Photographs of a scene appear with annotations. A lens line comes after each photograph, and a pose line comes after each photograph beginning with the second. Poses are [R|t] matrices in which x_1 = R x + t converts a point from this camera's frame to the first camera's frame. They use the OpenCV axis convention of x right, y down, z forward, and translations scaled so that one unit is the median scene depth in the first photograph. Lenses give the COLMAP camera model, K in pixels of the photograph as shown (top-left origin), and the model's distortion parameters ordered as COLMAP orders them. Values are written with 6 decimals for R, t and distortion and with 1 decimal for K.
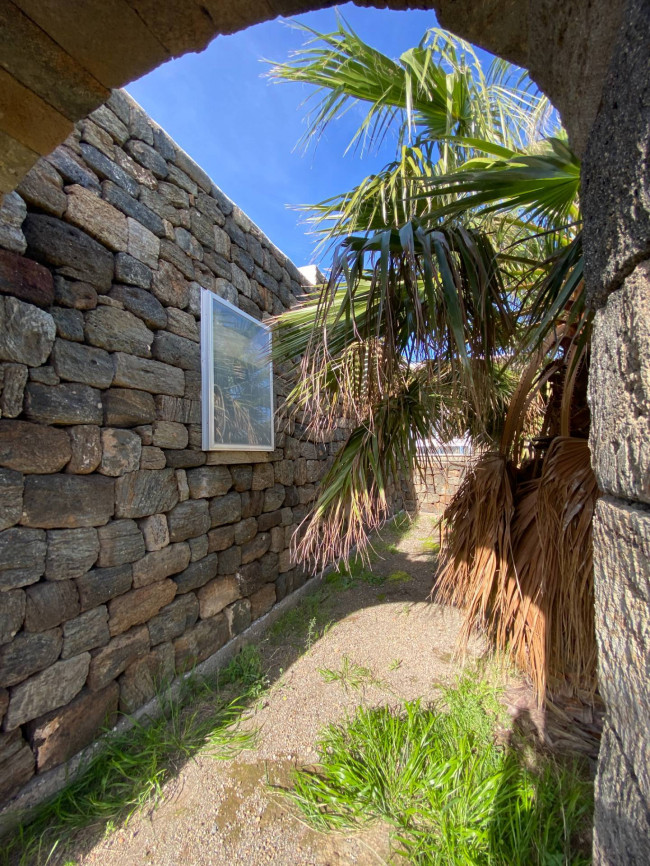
lens RADIAL K [[341.7, 0, 325.0], [0, 341.7, 433.0], [0, 0, 1]] dist [-0.024044, -0.000546]
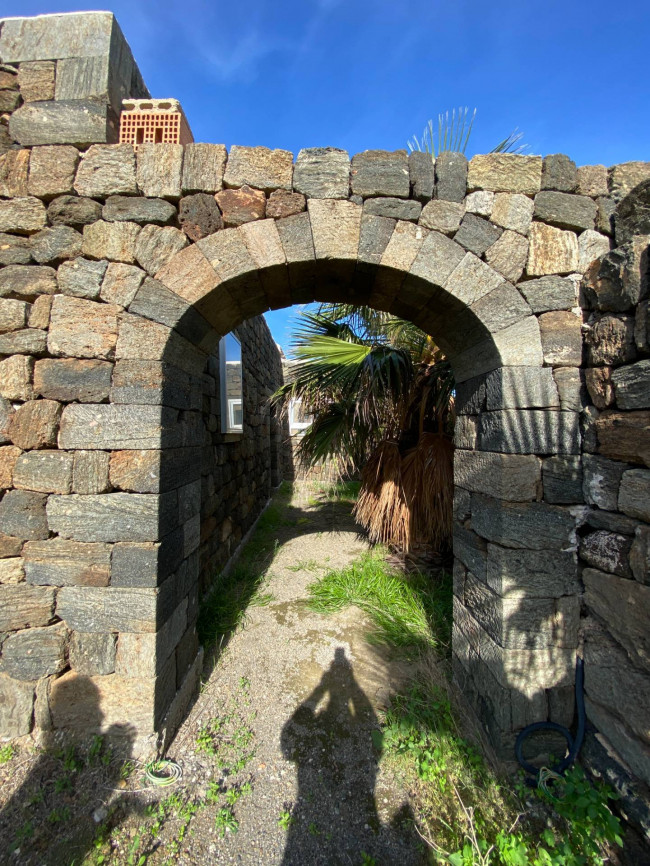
lens RADIAL K [[341.7, 0, 325.0], [0, 341.7, 433.0], [0, 0, 1]] dist [-0.024044, -0.000546]
pose [[0.898708, 0.005914, 0.438508, -0.588179], [-0.034401, 0.997779, 0.057047, -0.049640], [-0.437196, -0.066354, 0.896915, -0.523453]]
